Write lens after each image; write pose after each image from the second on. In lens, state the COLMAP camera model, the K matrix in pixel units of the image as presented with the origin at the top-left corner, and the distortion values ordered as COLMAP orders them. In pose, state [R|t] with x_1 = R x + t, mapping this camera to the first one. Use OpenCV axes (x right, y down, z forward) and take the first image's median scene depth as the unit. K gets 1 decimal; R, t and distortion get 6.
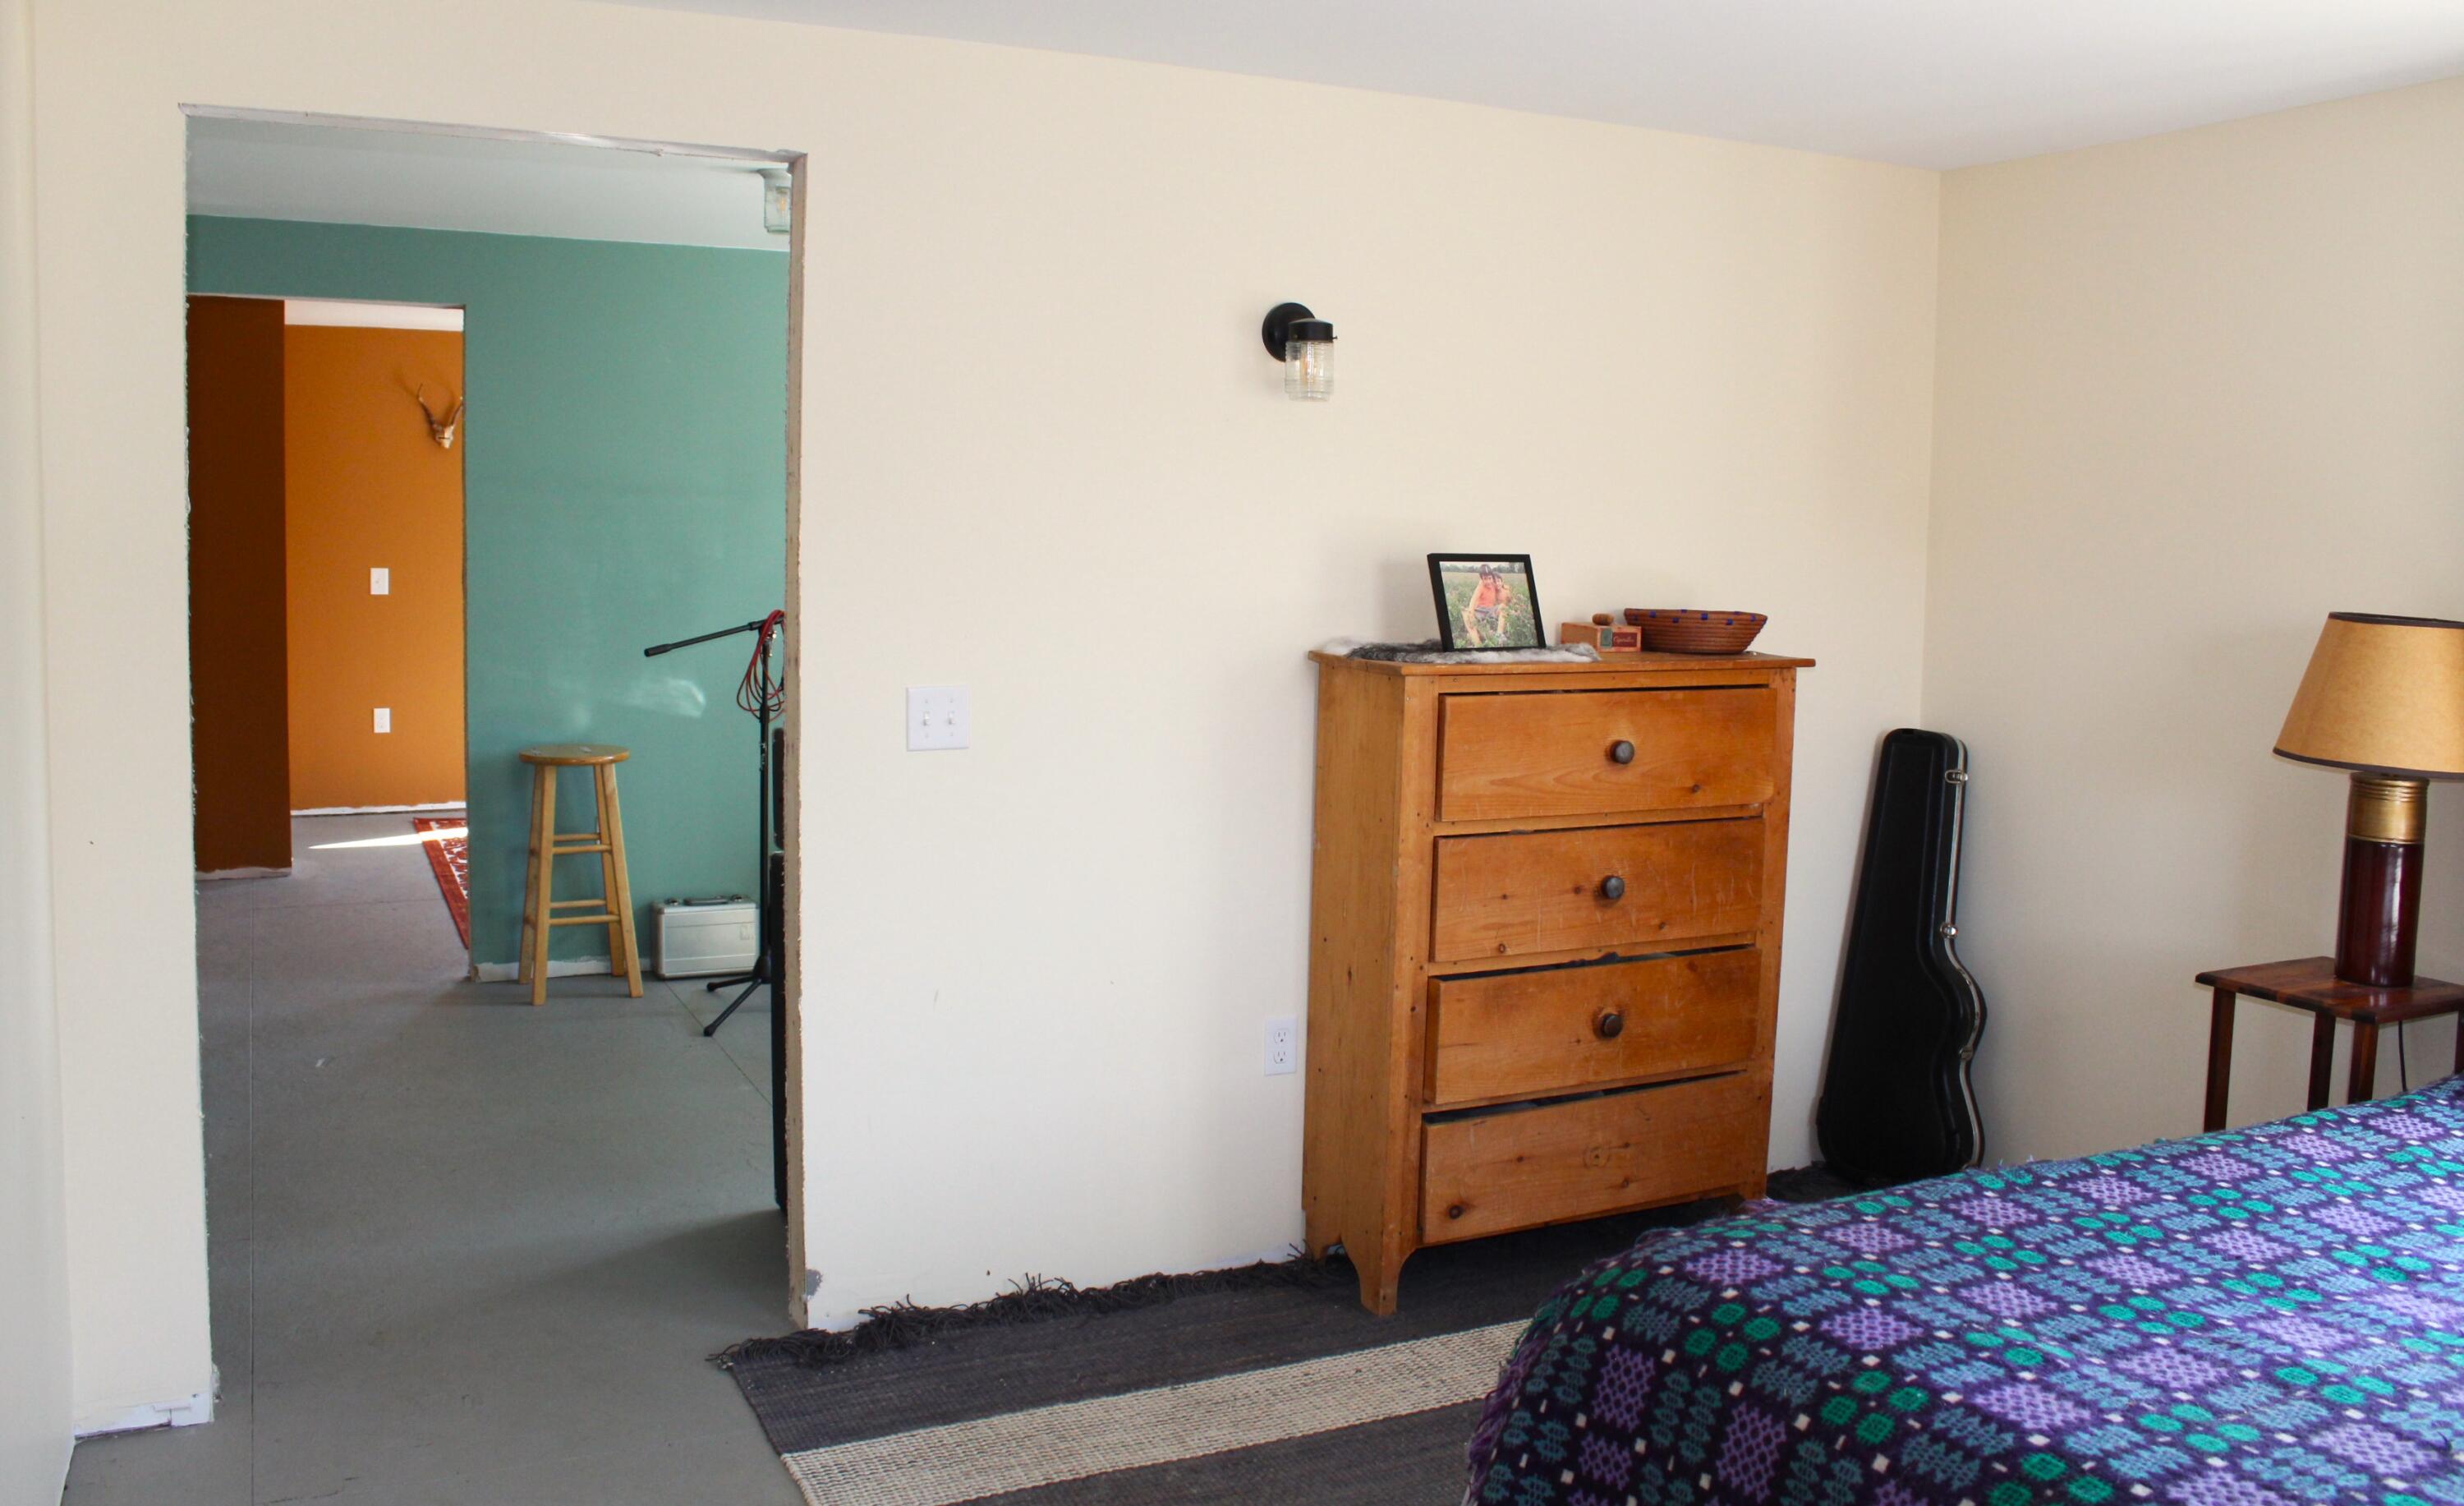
lens RADIAL K [[2075.0, 0, 1231.2], [0, 2075.0, 753.0], [0, 0, 1]] dist [0.000337, 0.011278]
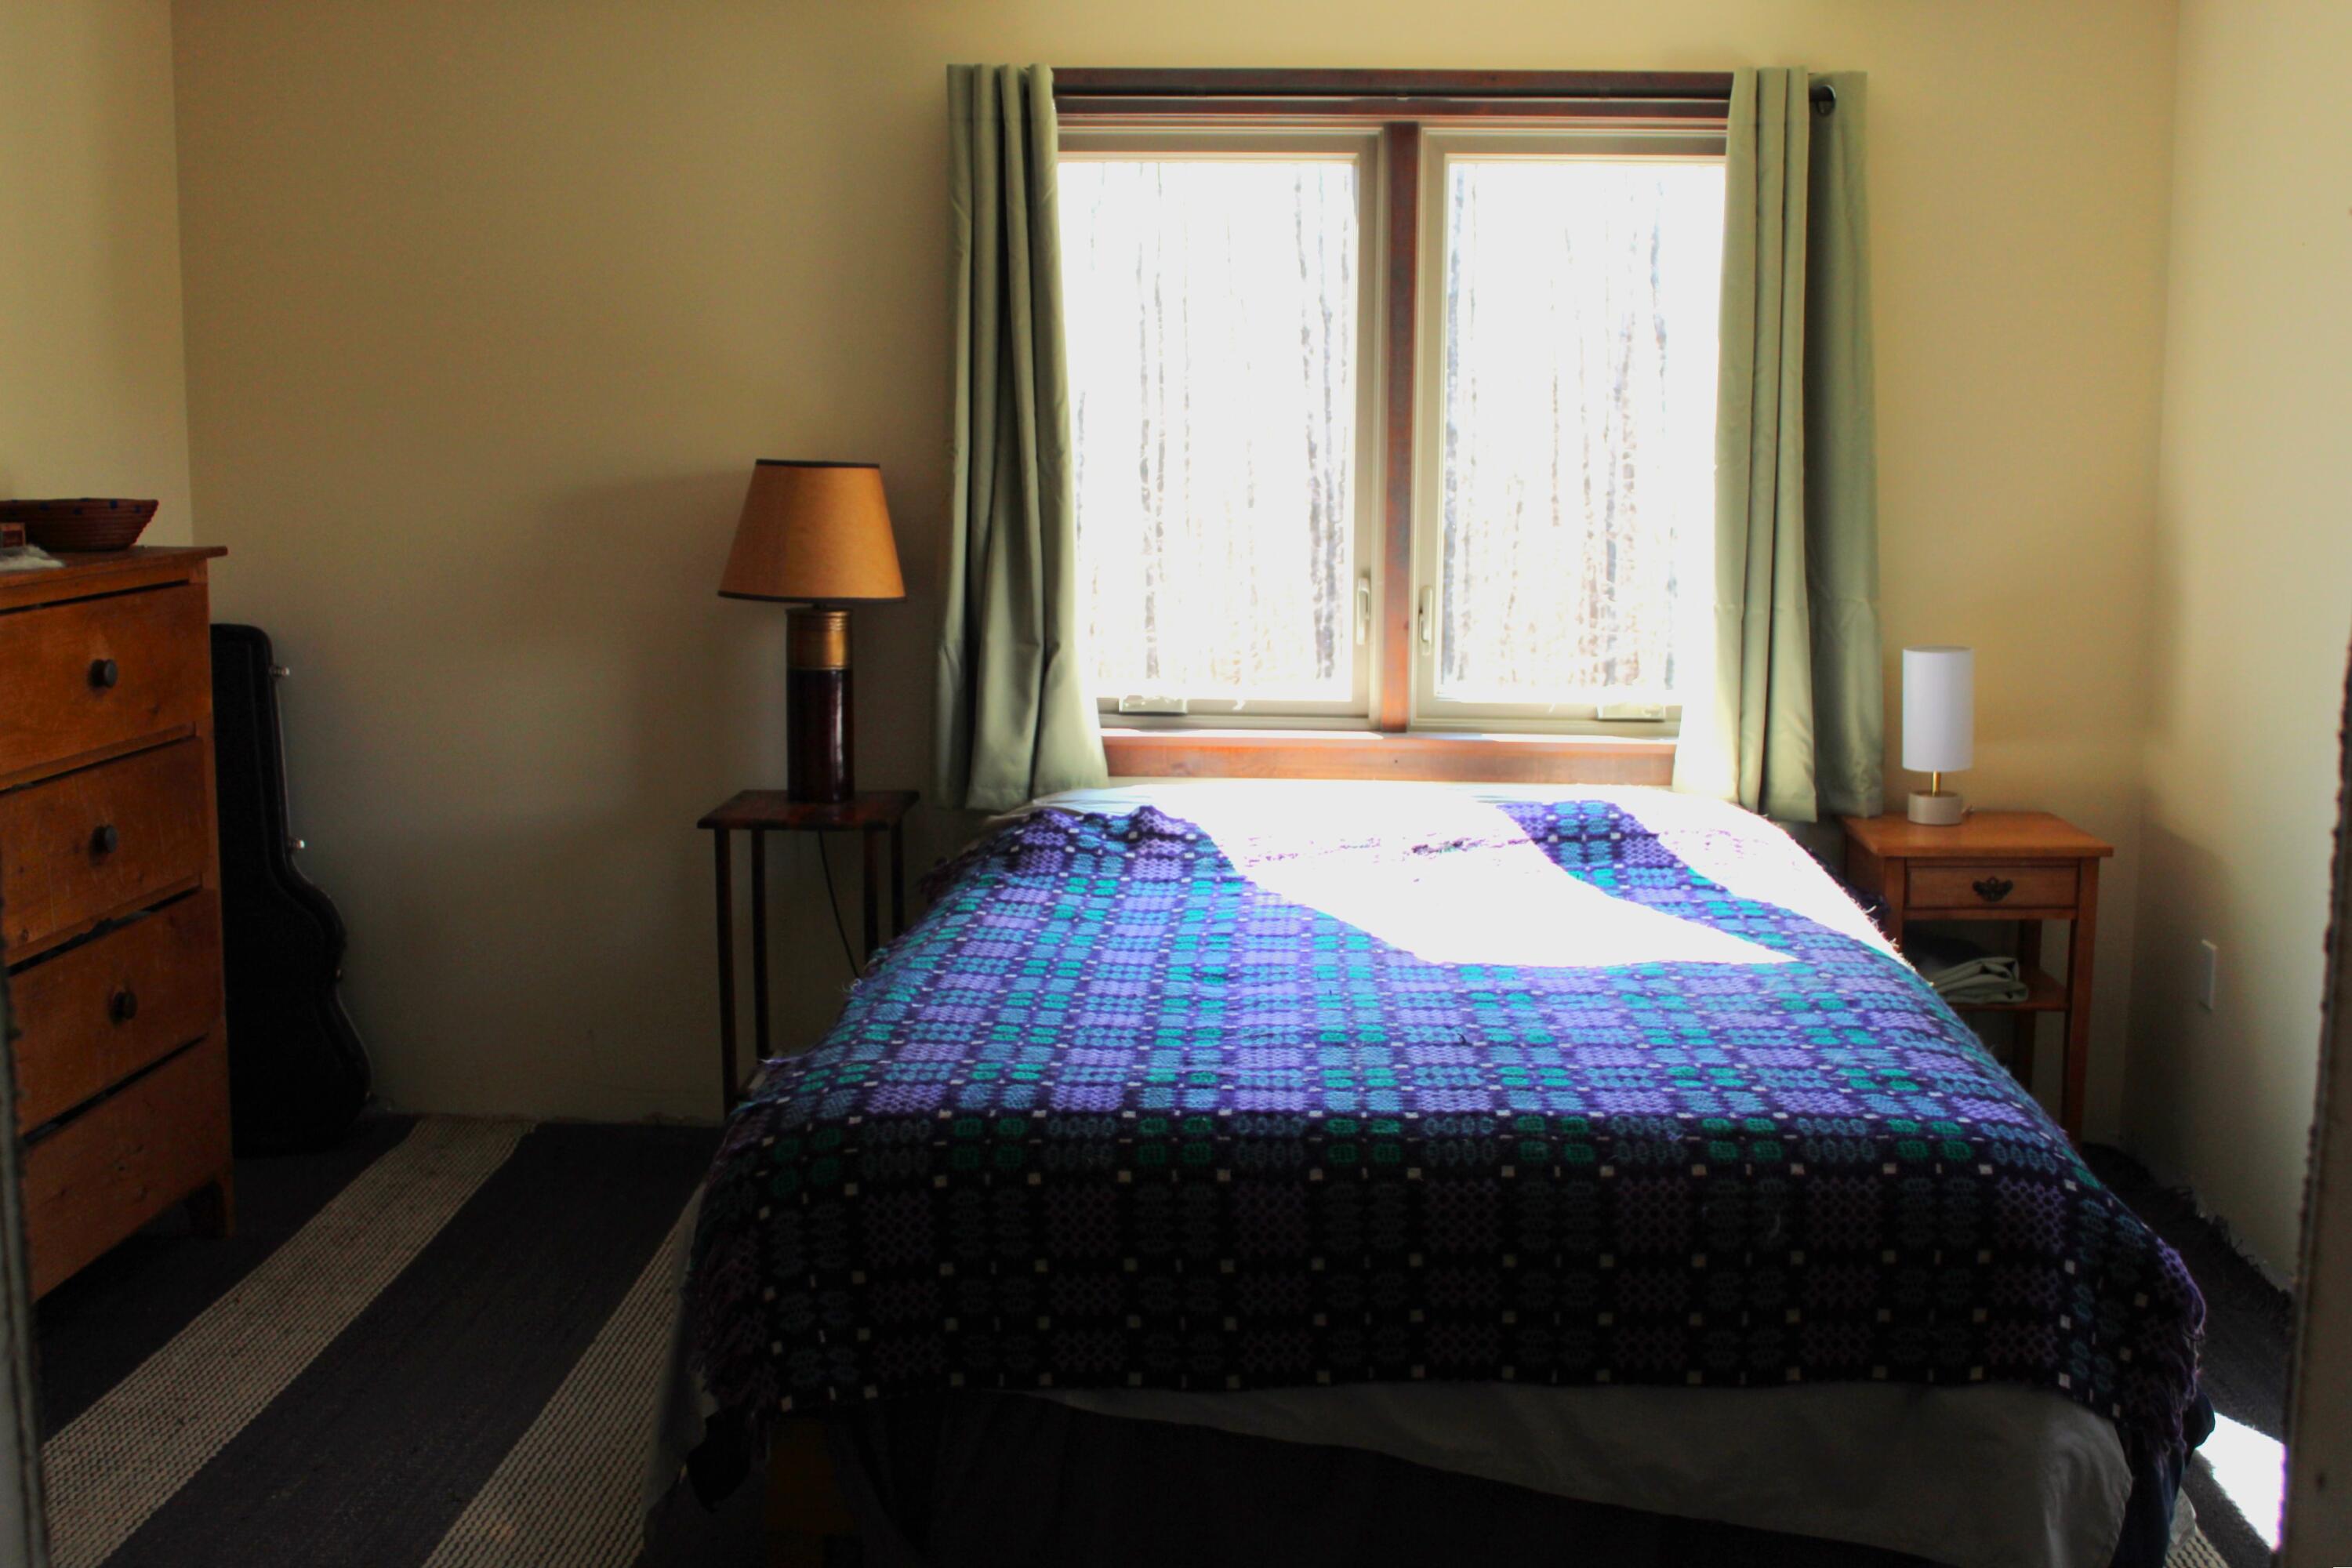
lens RADIAL K [[2632.4, 0, 1176.8], [0, 2632.4, 787.3], [0, 0, 1]] dist [-0.175728, 0.000000]
pose [[0.520692, -0.140824, 0.842050, -0.766655], [0.103353, 0.989446, 0.101565, -0.024622], [-0.847466, 0.034144, 0.529751, 0.187217]]
